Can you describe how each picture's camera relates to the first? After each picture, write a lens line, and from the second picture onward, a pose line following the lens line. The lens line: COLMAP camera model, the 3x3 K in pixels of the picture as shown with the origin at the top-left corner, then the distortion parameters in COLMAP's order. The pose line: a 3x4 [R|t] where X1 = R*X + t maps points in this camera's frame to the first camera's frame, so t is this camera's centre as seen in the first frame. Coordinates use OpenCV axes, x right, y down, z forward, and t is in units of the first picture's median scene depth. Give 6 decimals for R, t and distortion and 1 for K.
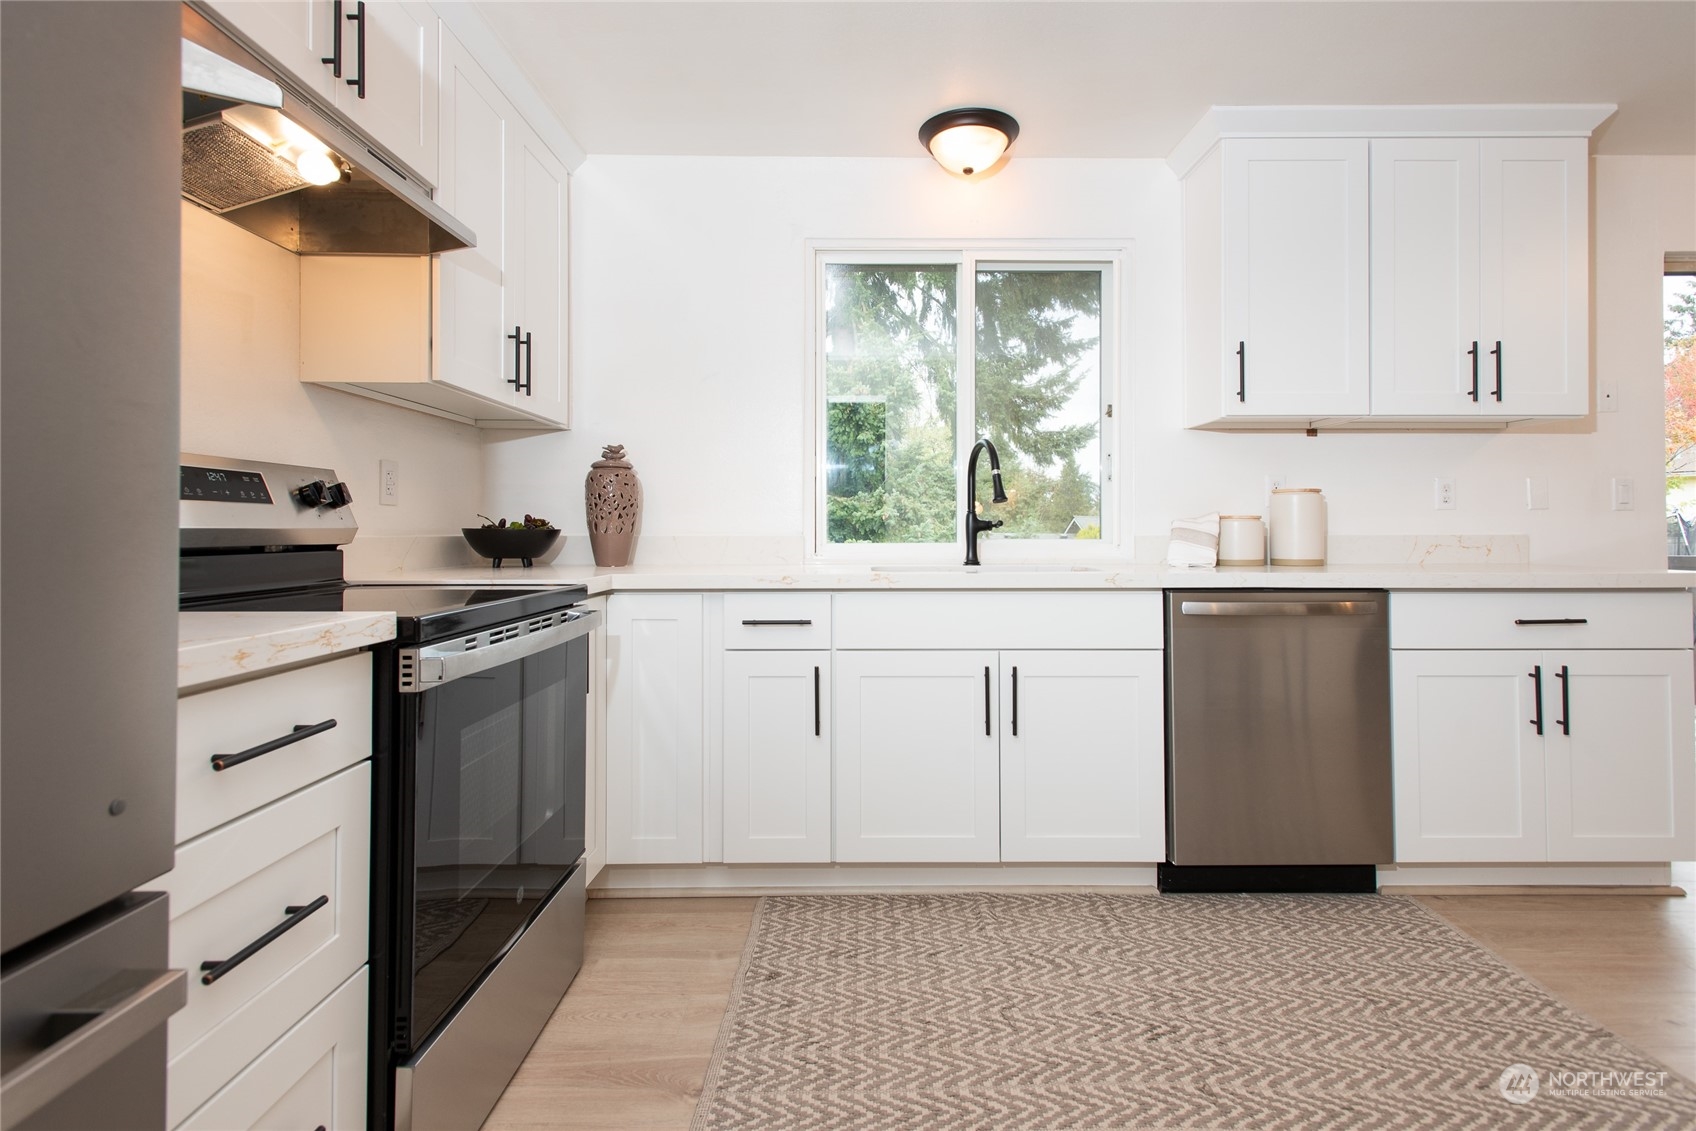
lens RADIAL K [[822.4, 0, 856.9], [0, 822.4, 518.4], [0, 0, 1]] dist [0.017690, -0.008342]
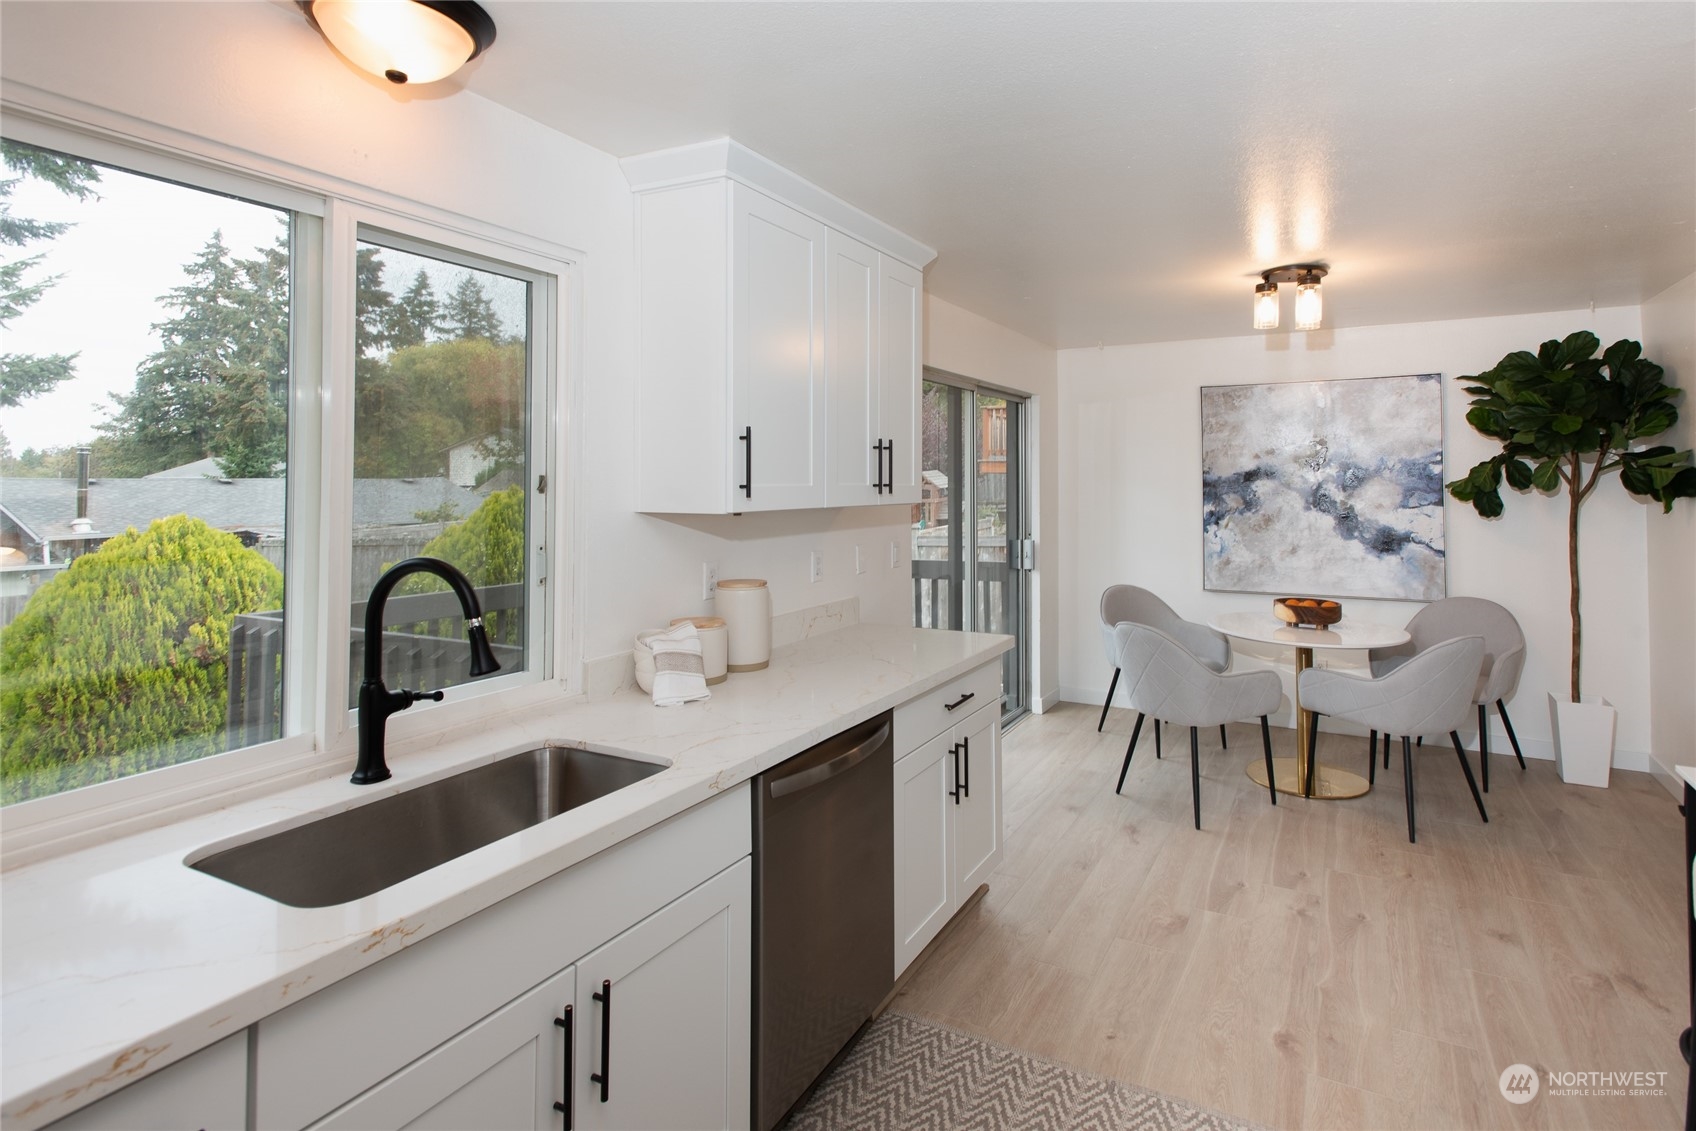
lens RADIAL K [[874.3, 0, 898.5], [0, 874.3, 463.5], [0, 0, 1]] dist [0.033011, -0.011153]
pose [[0.465460, 0.014047, 0.884958, -0.245796], [-0.009494, 0.999896, -0.010878, -0.164581], [-0.885018, -0.003338, 0.465545, 0.441418]]
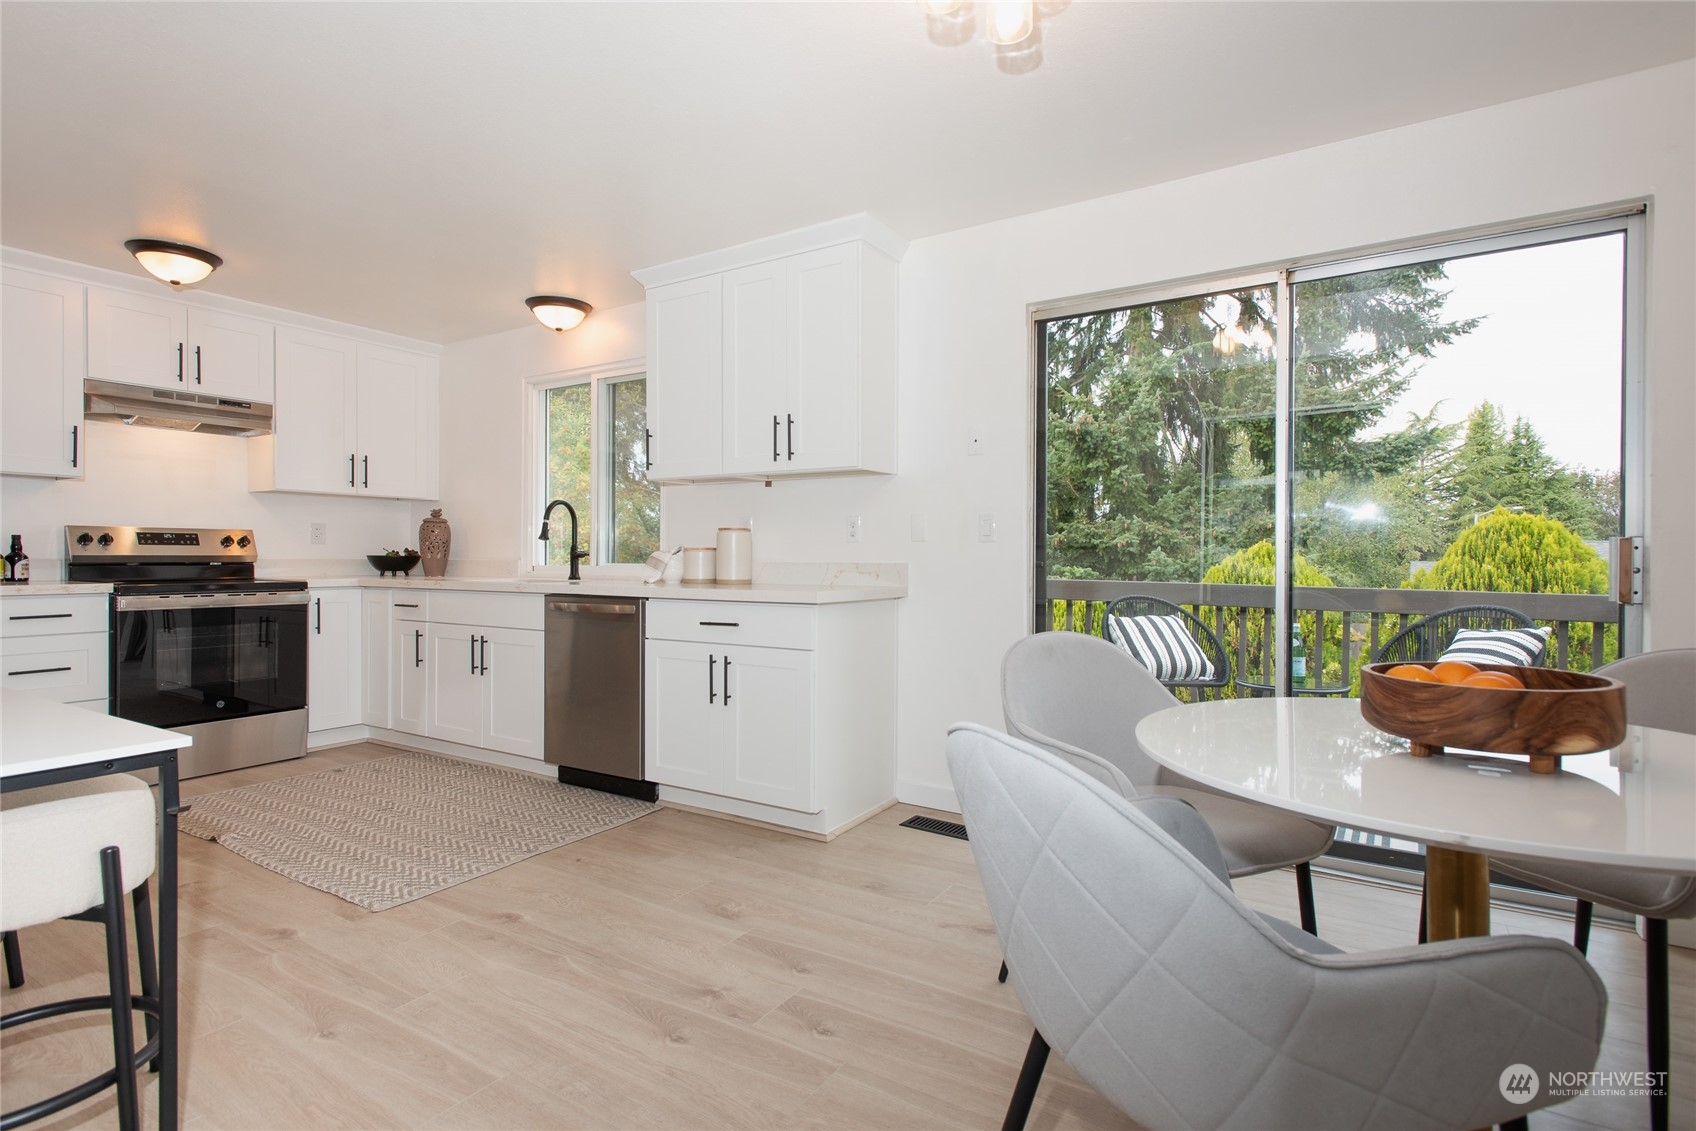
lens RADIAL K [[826.2, 0, 848.0], [0, 826.2, 565.5], [0, 0, 1]] dist [0.019125, -0.000577]
pose [[0.842609, 0.009166, -0.538448, 1.529209], [0.003527, 0.999740, 0.022539, -0.004105], [0.538514, -0.020891, 0.842357, -0.048711]]
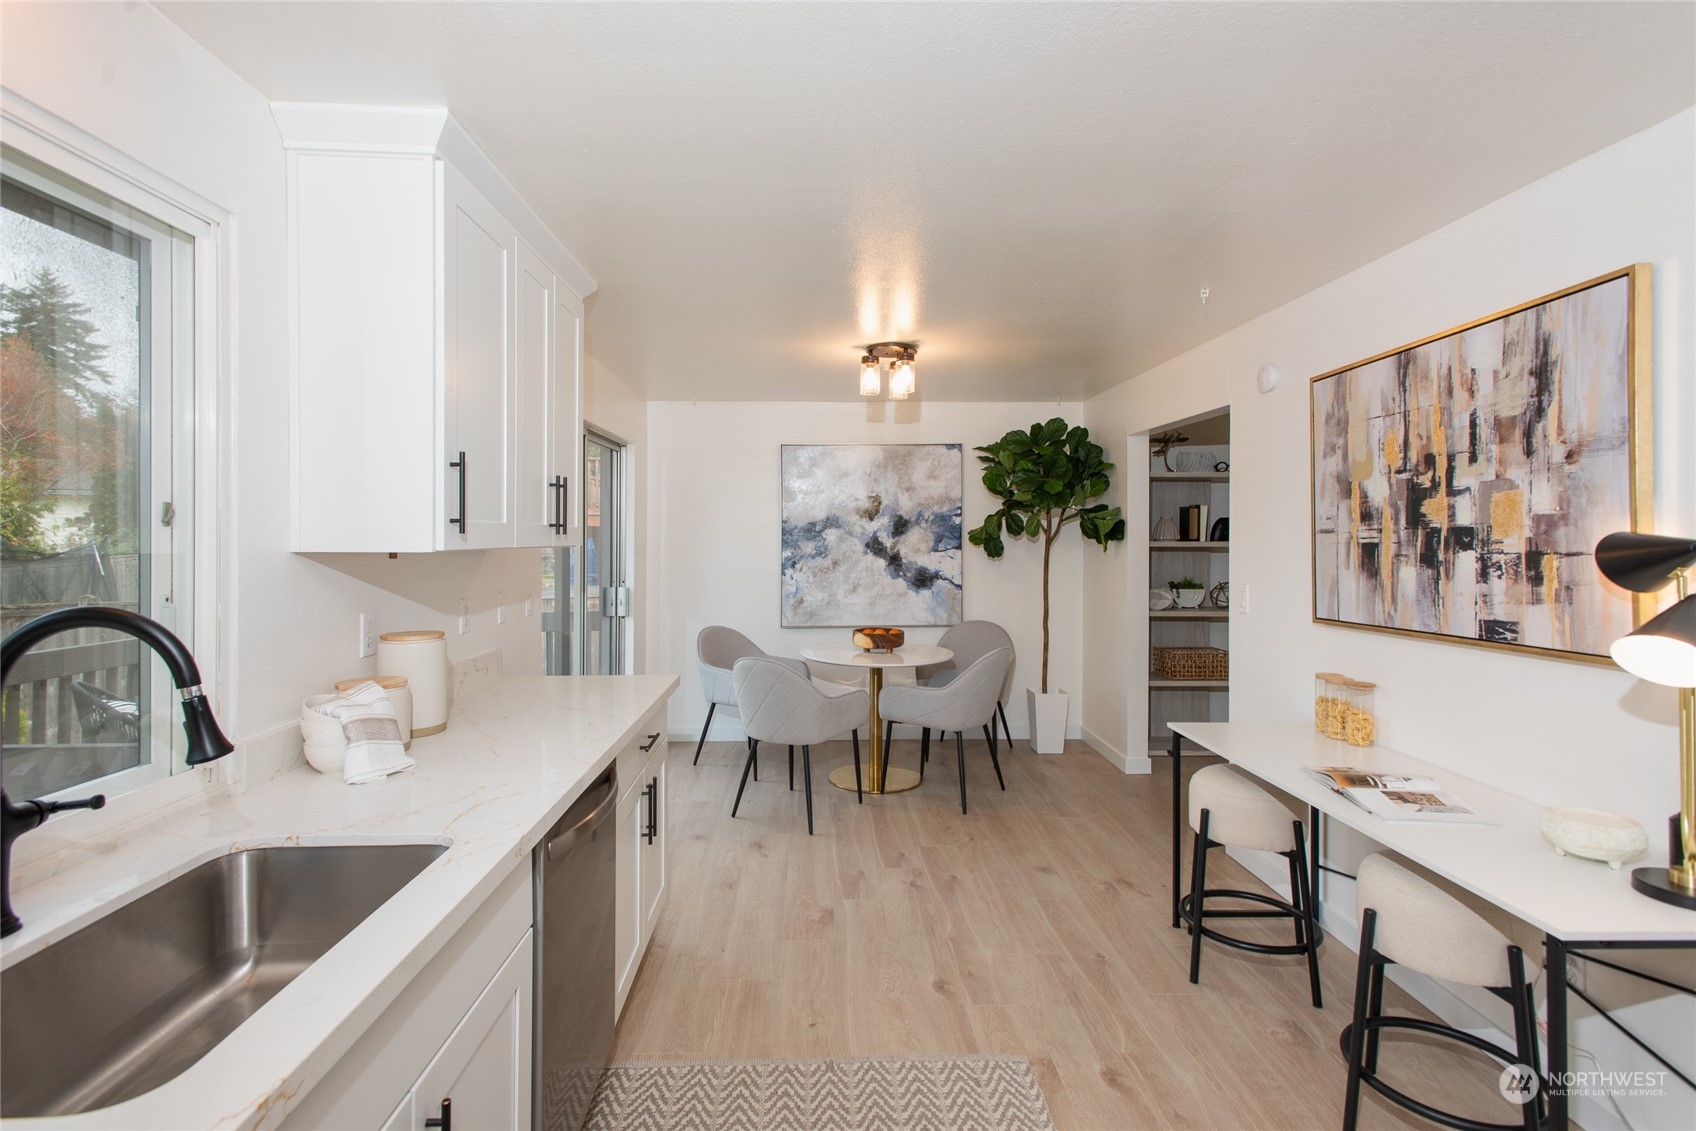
lens RADIAL K [[838.2, 0, 838.6], [0, 838.2, 538.5], [0, 0, 1]] dist [0.025133, -0.000047]
pose [[-0.024413, -0.005583, 0.999686, -0.283451], [-0.014756, 0.999877, 0.005224, -0.143356], [-0.999593, -0.014624, -0.024492, 0.667821]]
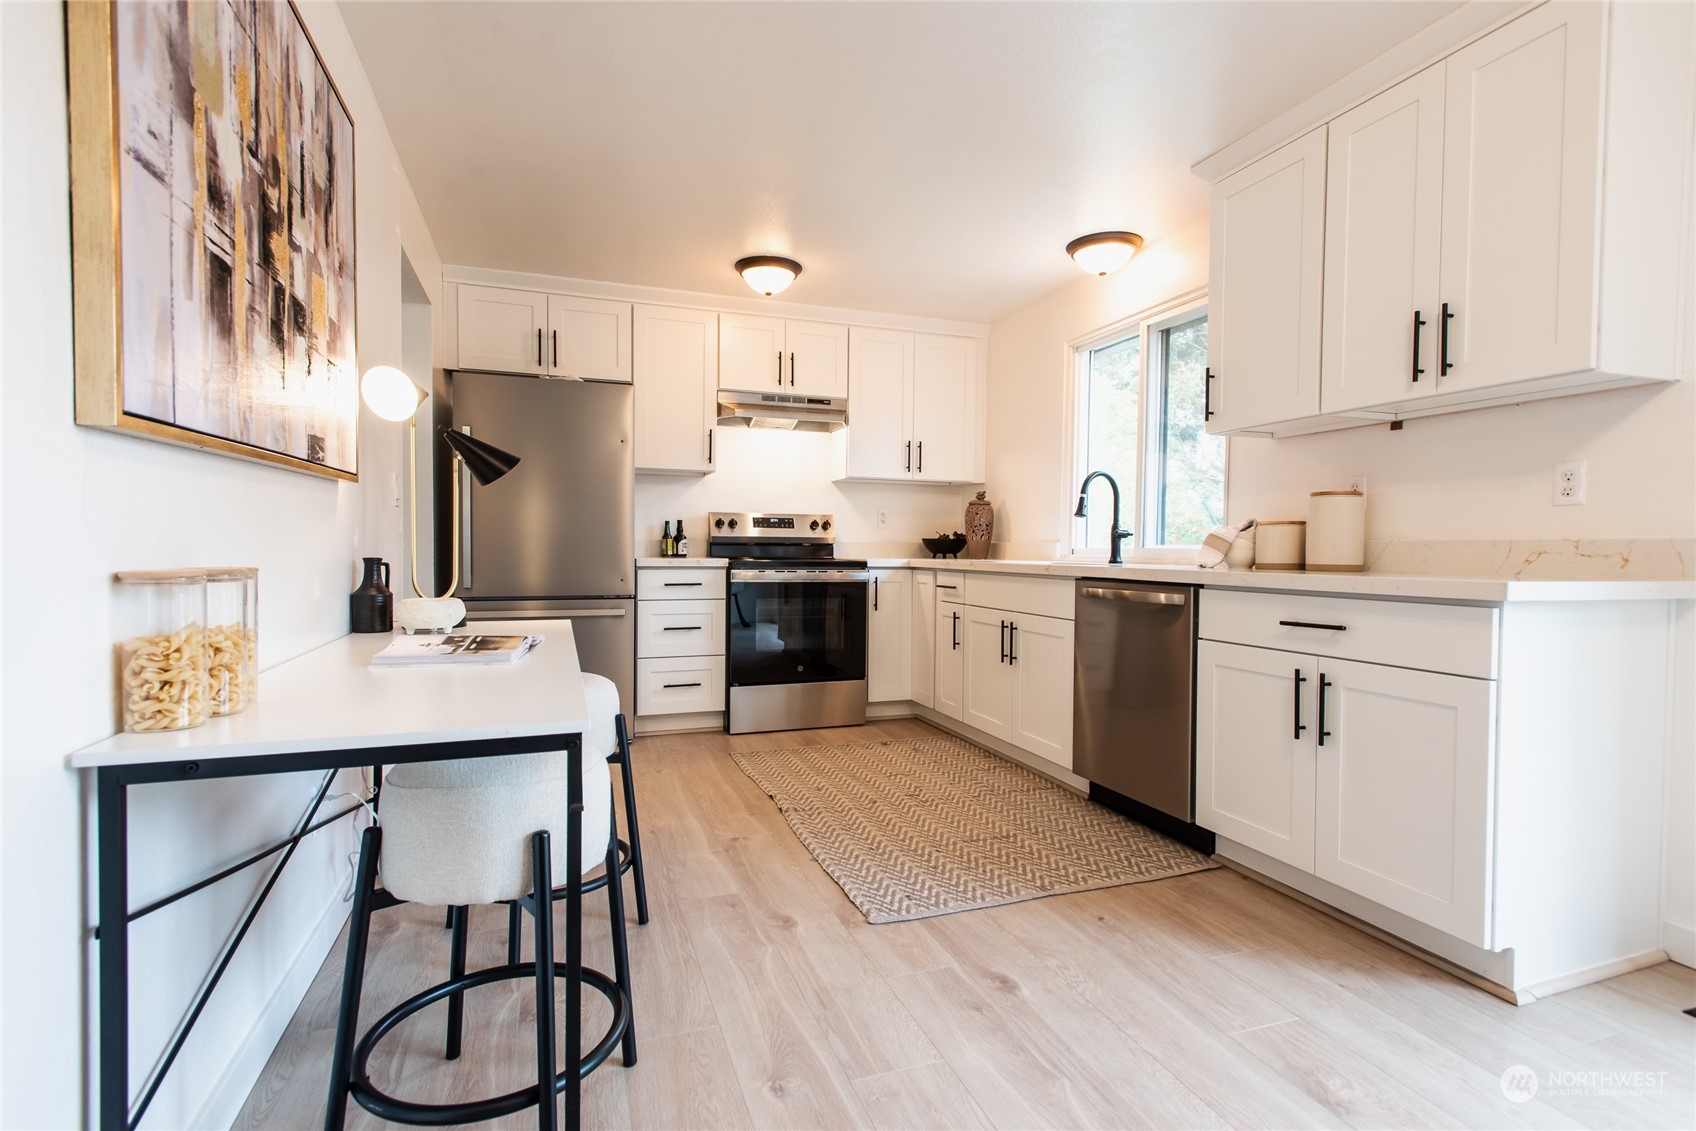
lens RADIAL K [[807.2, 0, 848.0], [0, 807.2, 565.5], [0, 0, 1]] dist [0.024528, -0.008395]
pose [[0.333083, 0.024312, -0.942584, 1.332016], [0.003736, 0.999626, 0.027103, 0.023955], [0.942890, -0.012549, 0.332867, 0.157466]]
